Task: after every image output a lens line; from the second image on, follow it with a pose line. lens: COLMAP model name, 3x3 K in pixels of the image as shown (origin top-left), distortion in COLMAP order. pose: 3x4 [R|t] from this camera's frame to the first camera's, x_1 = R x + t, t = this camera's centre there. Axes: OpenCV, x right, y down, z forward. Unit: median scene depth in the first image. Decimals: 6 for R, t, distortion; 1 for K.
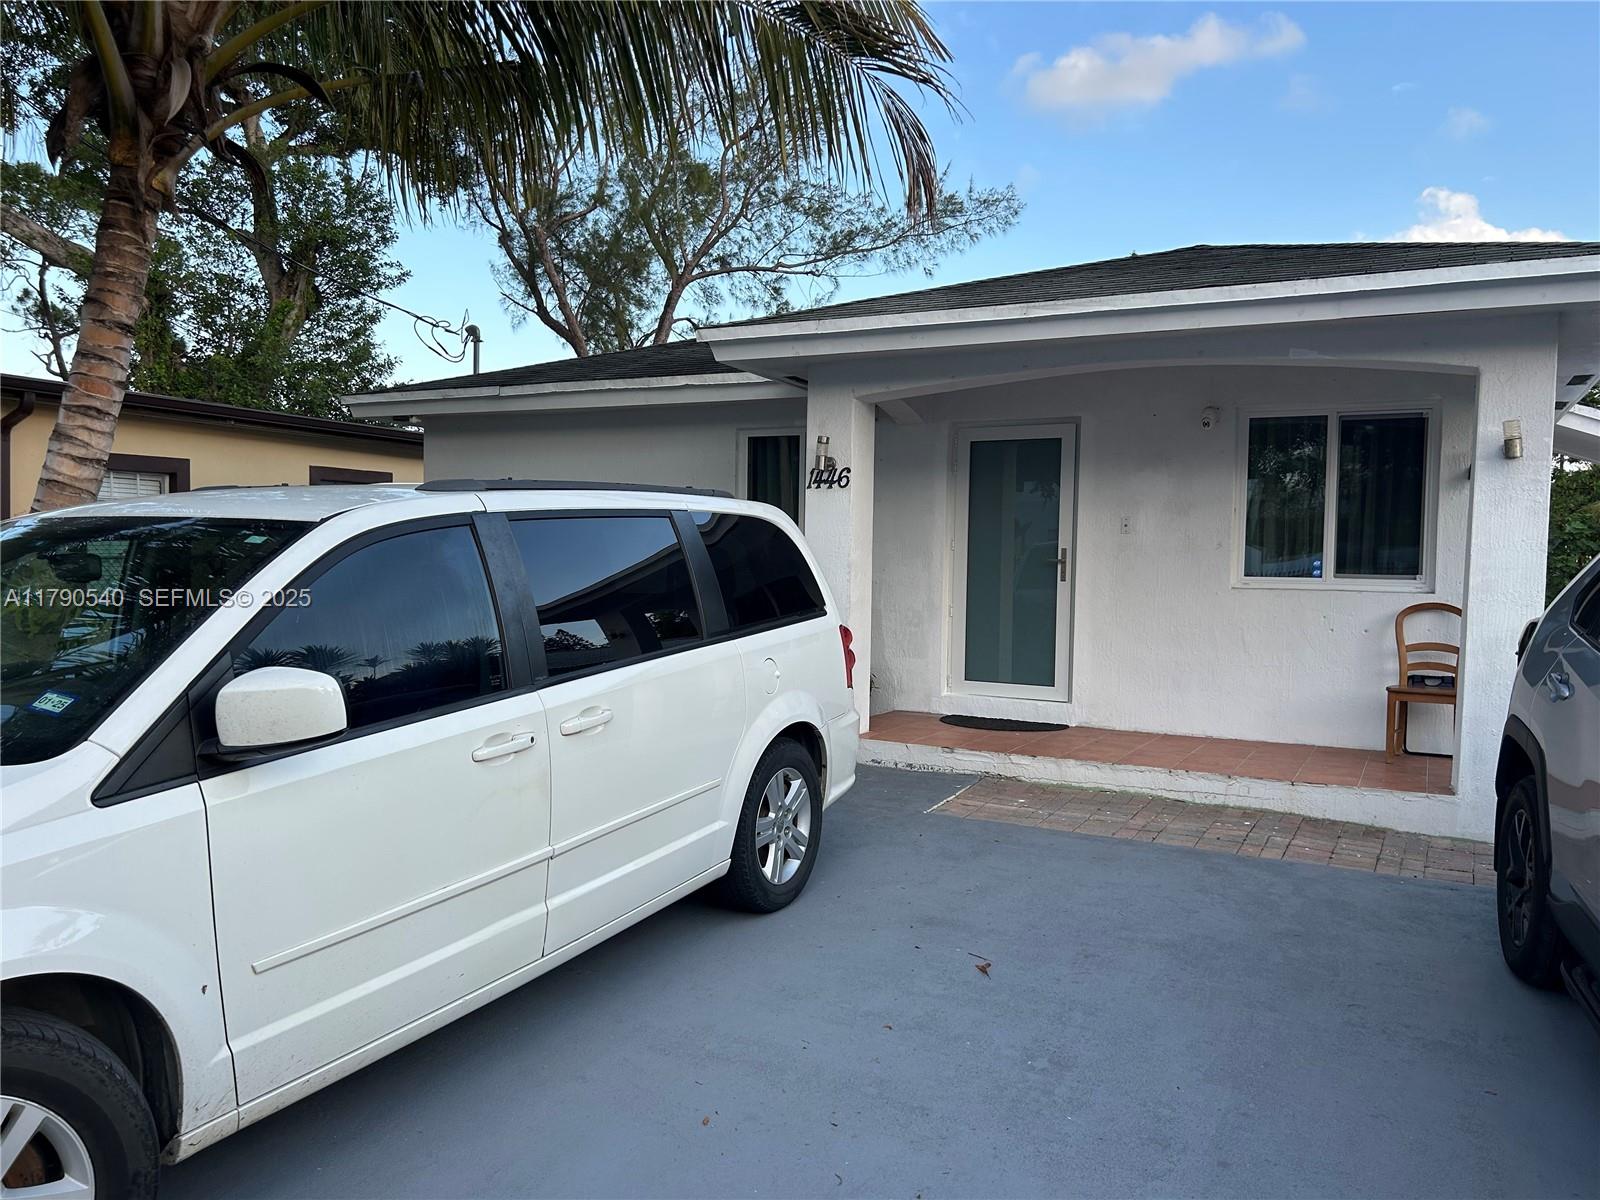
lens RADIAL K [[1195.9, 0, 804.2], [0, 1195.9, 629.6], [0, 0, 1]] dist [0.054963, -0.102124]
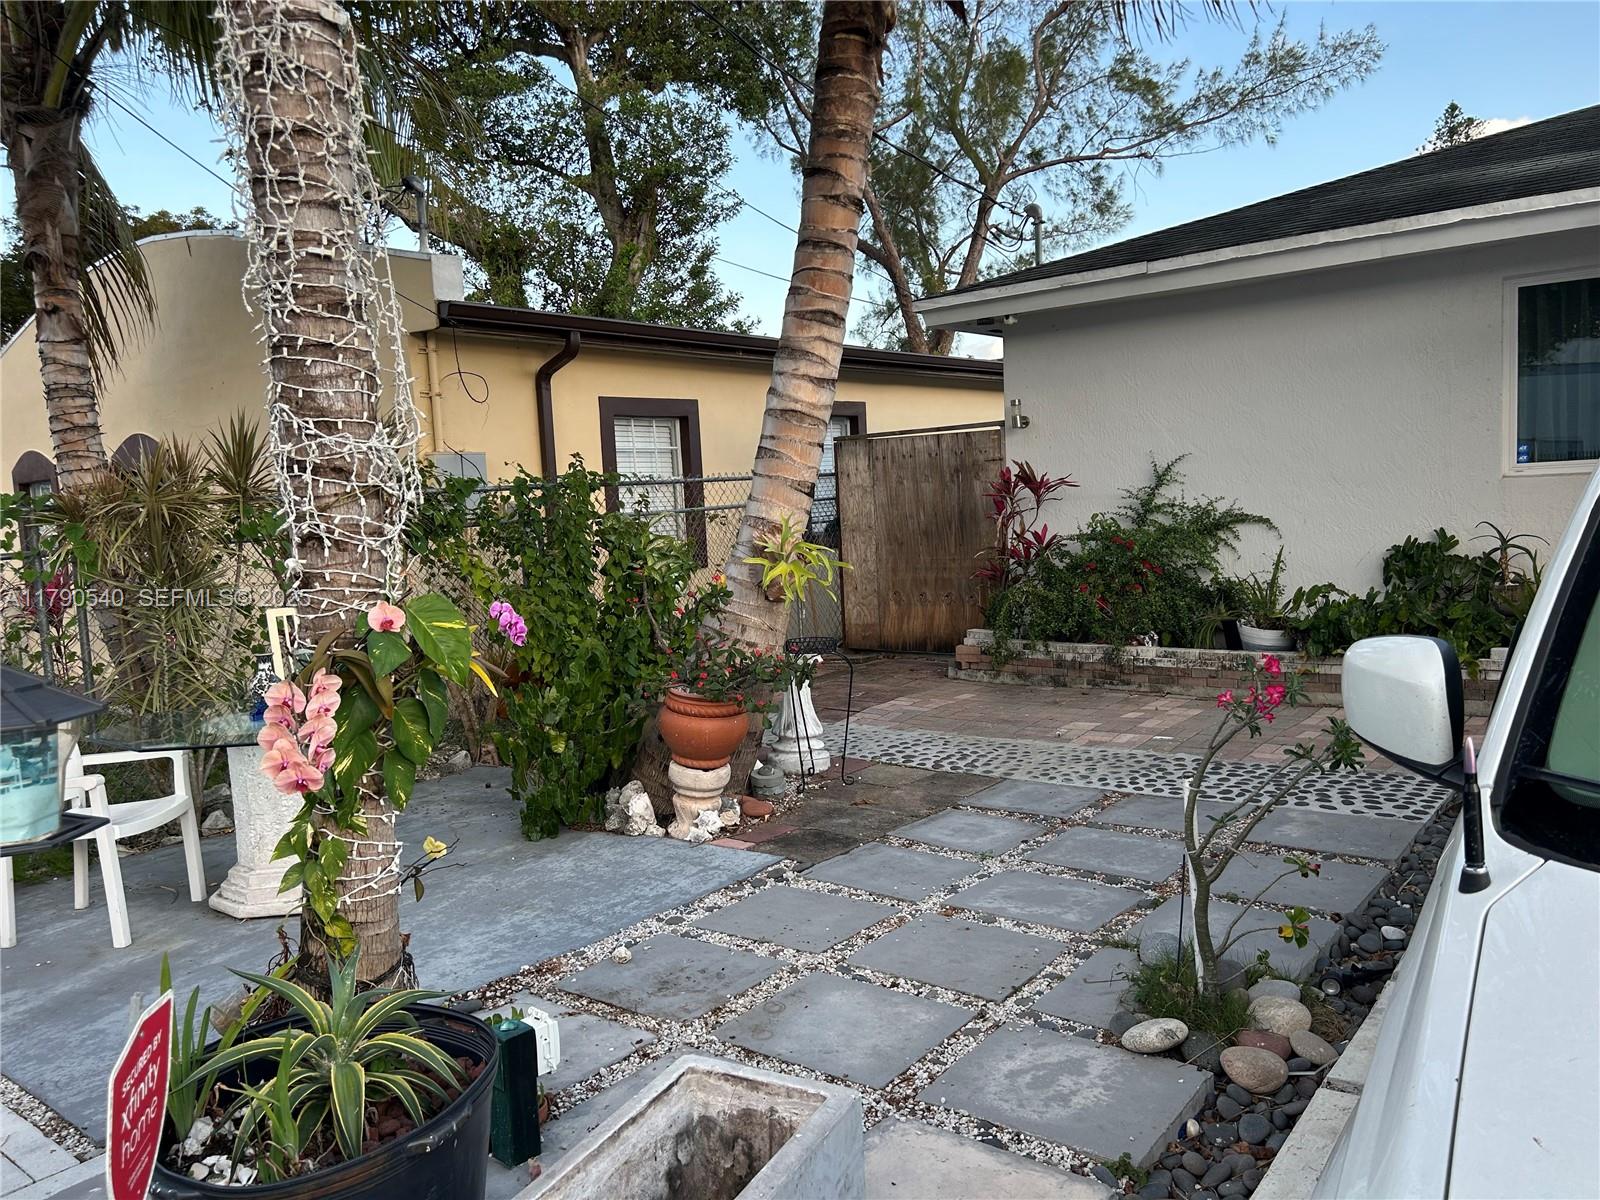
lens RADIAL K [[1204.8, 0, 800.0], [0, 1204.8, 600.0], [0, 0, 1]] dist [-0.000373, -0.000480]
pose [[0.984103, -0.066462, -0.164692, -0.156587], [0.071421, 0.997149, 0.024369, -0.006486], [0.162602, -0.035744, 0.986044, 0.072443]]
